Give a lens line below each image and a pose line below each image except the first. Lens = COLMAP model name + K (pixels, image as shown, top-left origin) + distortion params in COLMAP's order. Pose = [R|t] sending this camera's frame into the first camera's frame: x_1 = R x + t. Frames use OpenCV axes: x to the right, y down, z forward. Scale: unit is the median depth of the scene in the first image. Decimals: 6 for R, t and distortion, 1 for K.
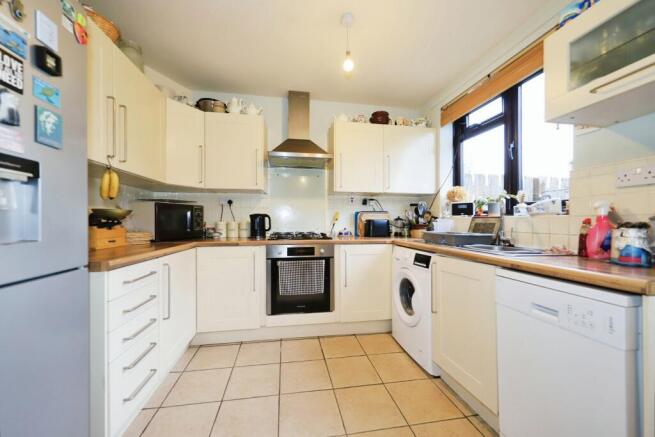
lens RADIAL K [[243.9, 0, 325.4], [0, 243.9, 218.5], [0, 0, 1]] dist [-0.000117, 0.000026]
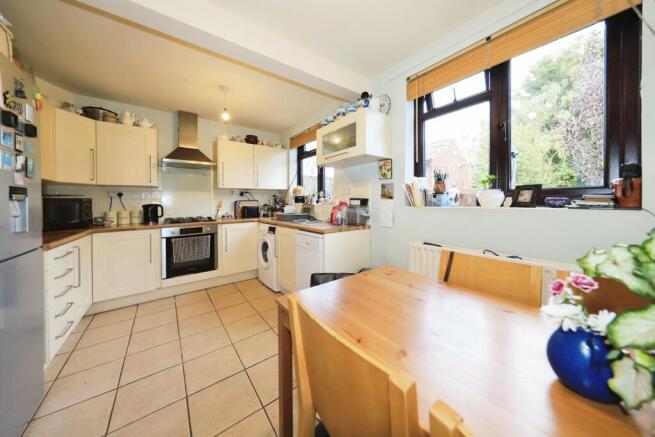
lens RADIAL K [[214.2, 0, 328.5], [0, 214.2, 197.5], [0, 0, 1]] dist [-0.001345, -0.000075]
pose [[0.880663, -0.005368, 0.473713, 0.012949], [0.009779, 0.999929, -0.006849, -0.039948], [-0.473643, 0.010664, 0.880653, -0.449258]]
